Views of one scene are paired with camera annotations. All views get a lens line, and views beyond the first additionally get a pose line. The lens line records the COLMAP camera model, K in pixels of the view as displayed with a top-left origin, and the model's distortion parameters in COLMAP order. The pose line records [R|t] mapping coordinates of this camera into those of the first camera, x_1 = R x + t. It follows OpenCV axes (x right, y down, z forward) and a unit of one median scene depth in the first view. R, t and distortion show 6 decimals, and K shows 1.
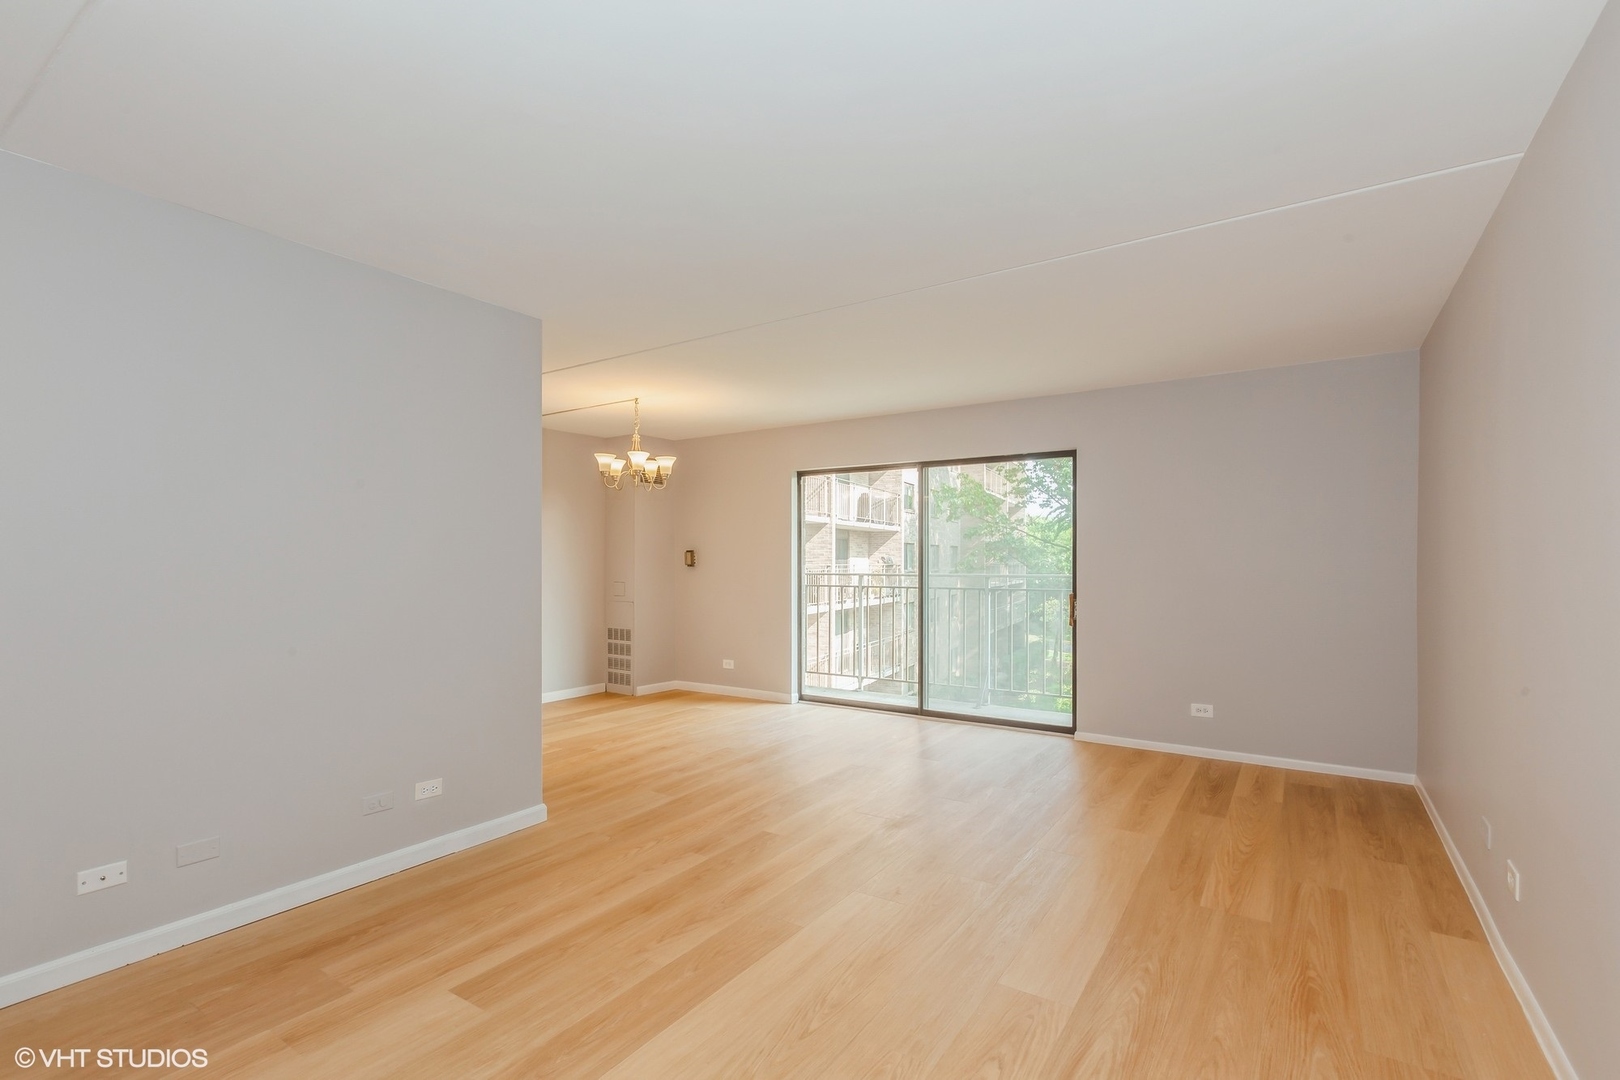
lens RADIAL K [[733.9, 0, 810.4], [0, 733.9, 555.2], [0, 0, 1]] dist [-0.001600, 0.000397]
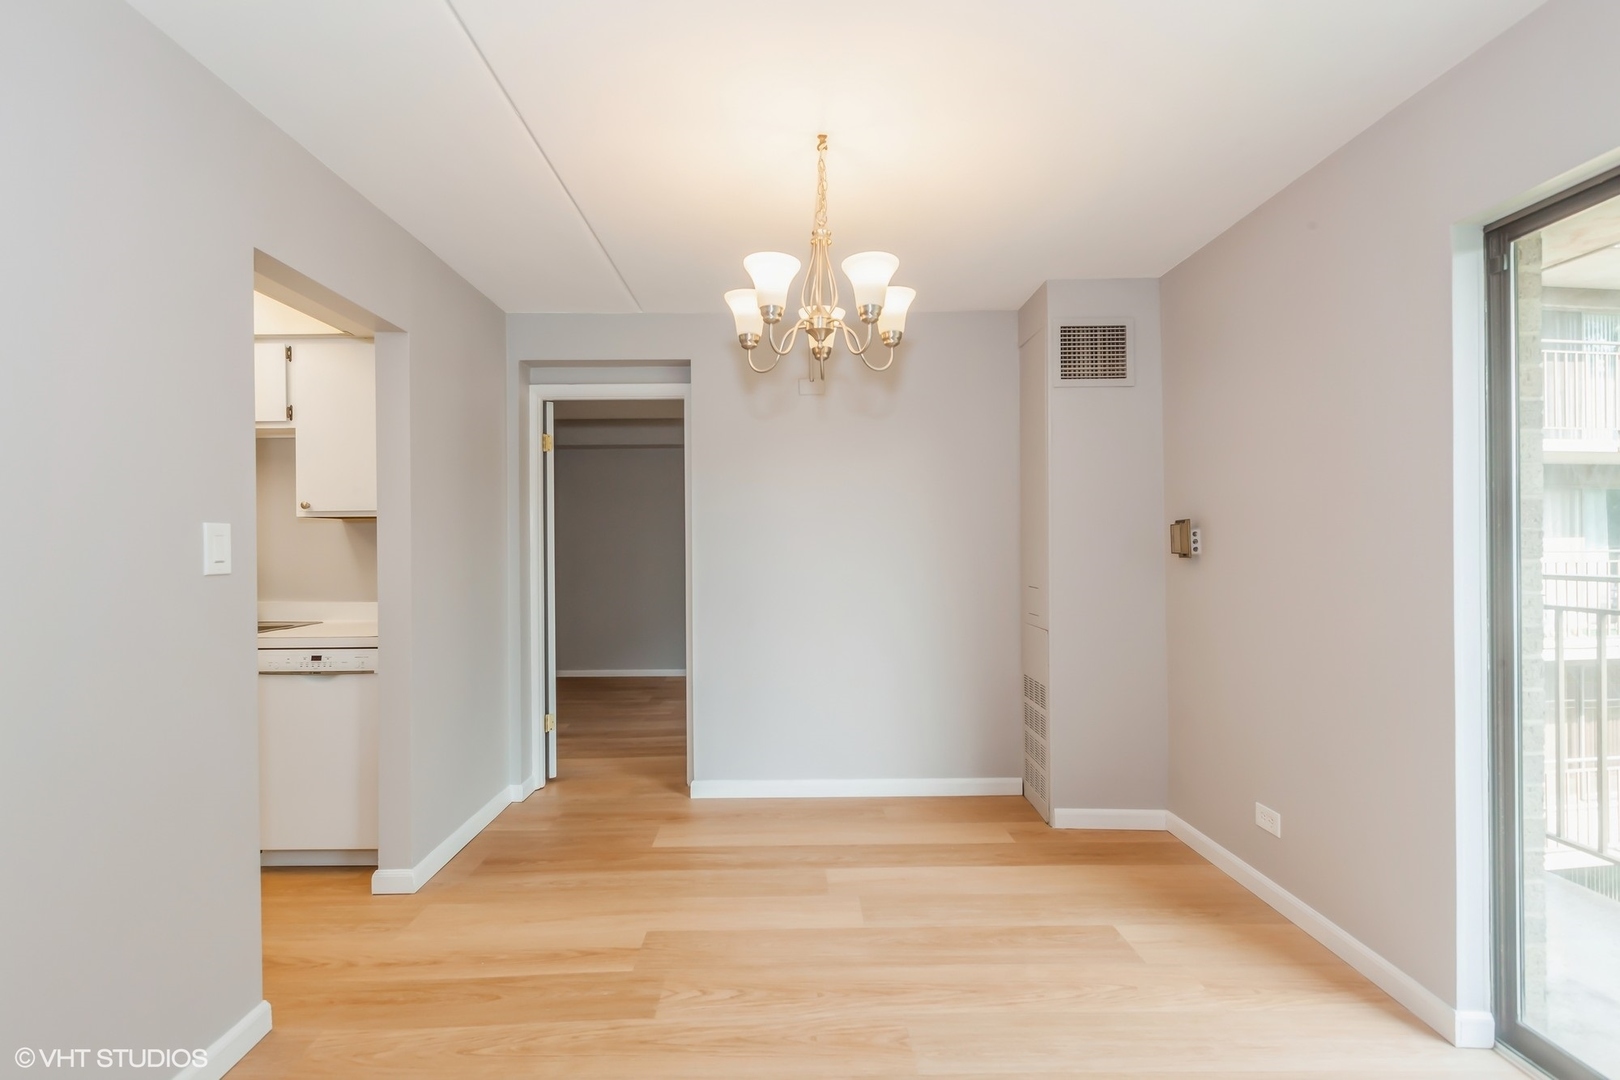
lens RADIAL K [[725.1, 0, 792.9], [0, 725.1, 542.3], [0, 0, 1]] dist [0.000382, 0.000082]
pose [[0.565457, -0.005940, -0.824756, 0.109584], [0.010292, 0.999947, -0.000145, 0.007355], [0.824713, -0.008406, 0.565488, 1.119719]]
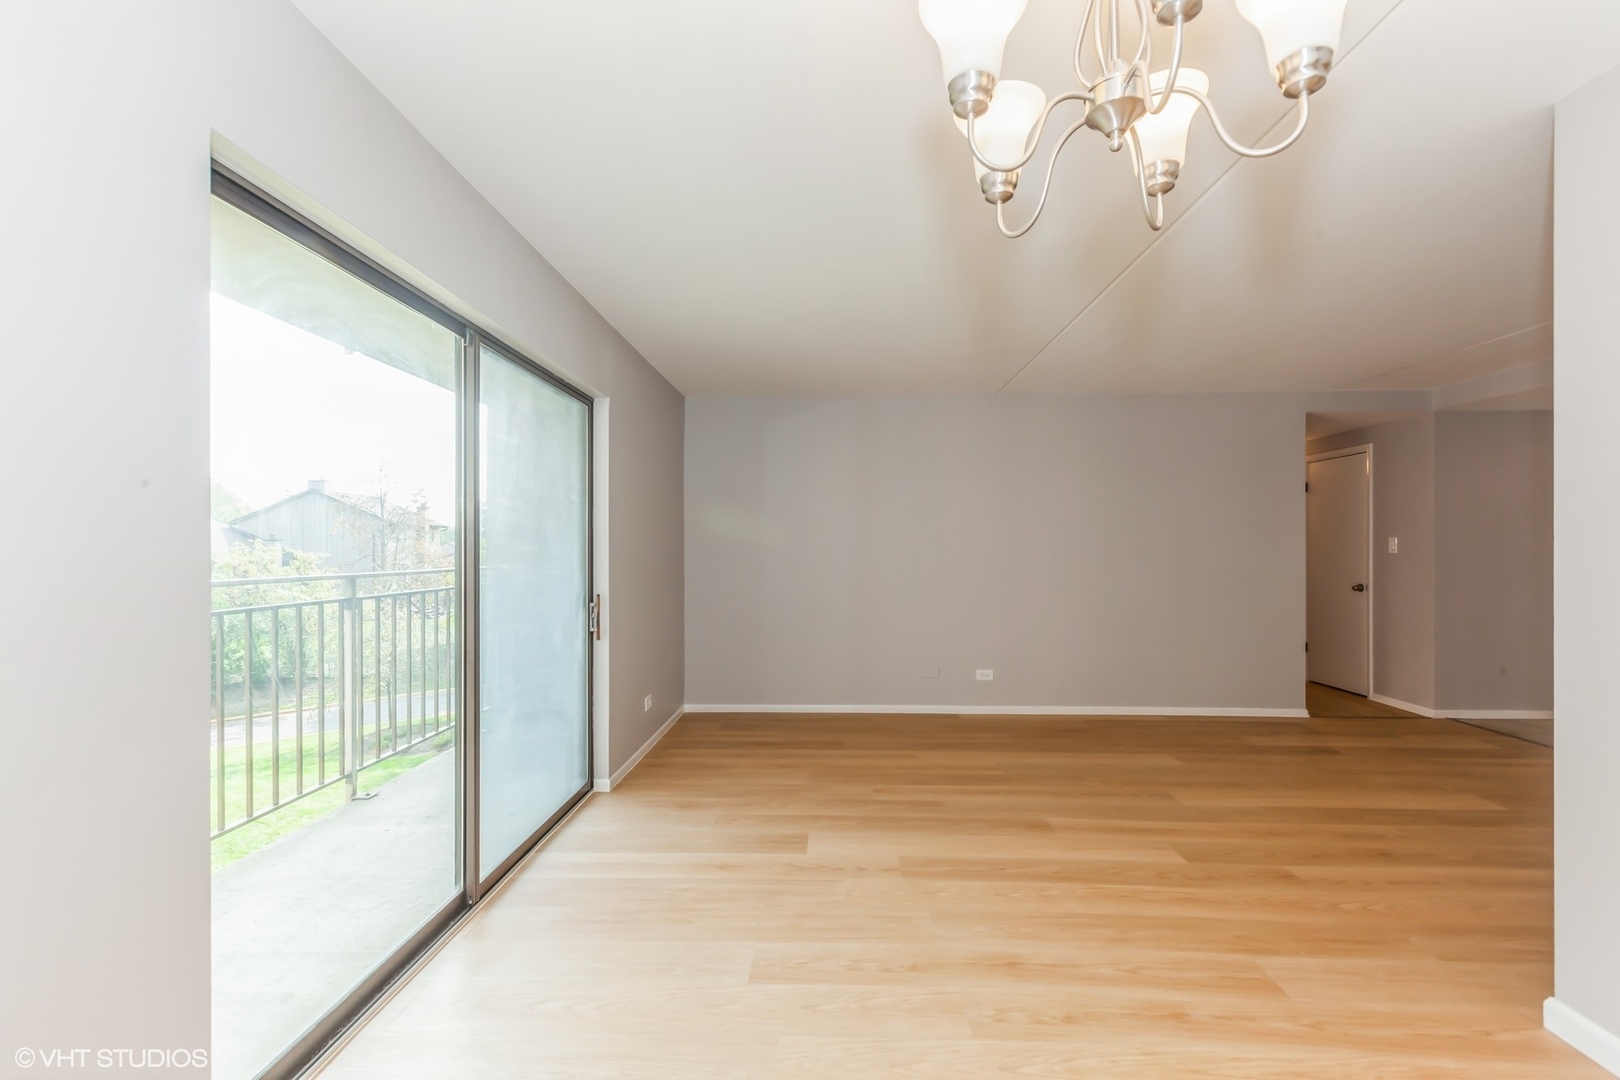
lens RADIAL K [[733.9, 0, 810.4], [0, 733.9, 555.2], [0, 0, 1]] dist [-0.001600, 0.000397]
pose [[-0.516592, -0.000225, 0.856232, -0.532084], [-0.001940, 0.999998, -0.000908, 0.015108], [-0.856230, -0.002130, -0.516591, 1.705874]]
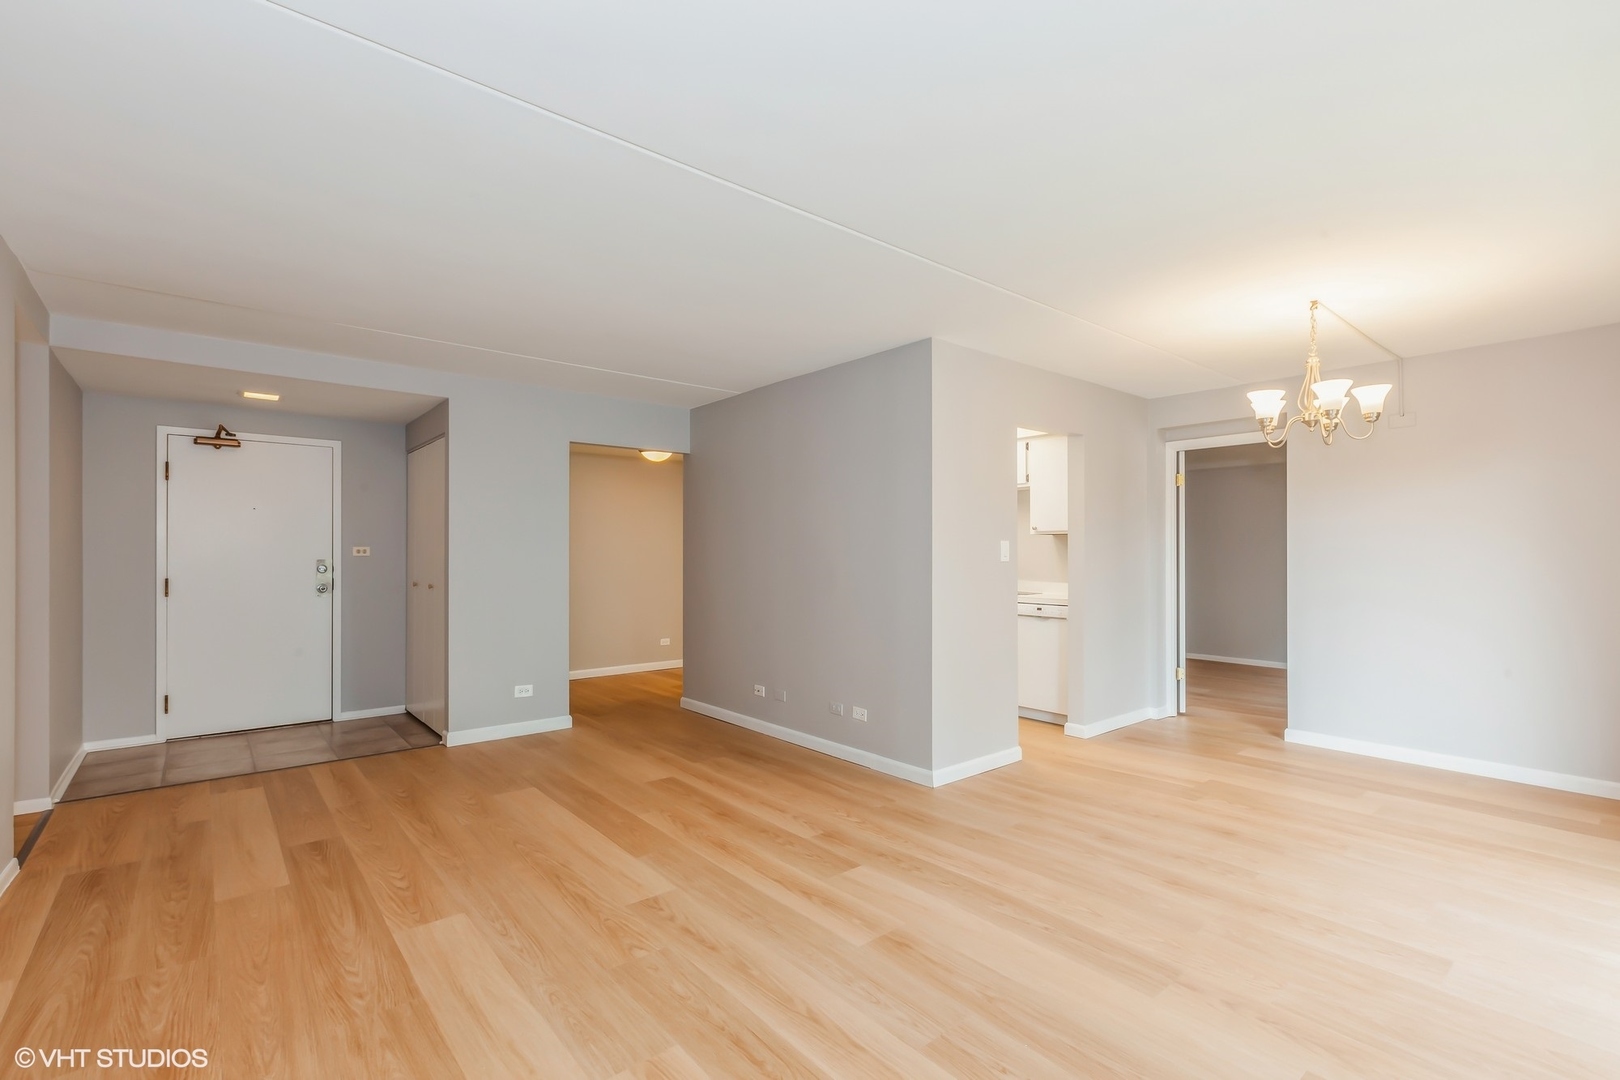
lens RADIAL K [[733.9, 0, 810.4], [0, 733.9, 555.2], [0, 0, 1]] dist [-0.001600, 0.000397]
pose [[-0.276382, 0.004507, -0.961037, 0.725537], [0.003795, 0.999986, 0.003598, 0.008857], [0.961040, -0.002652, -0.276396, 1.102692]]
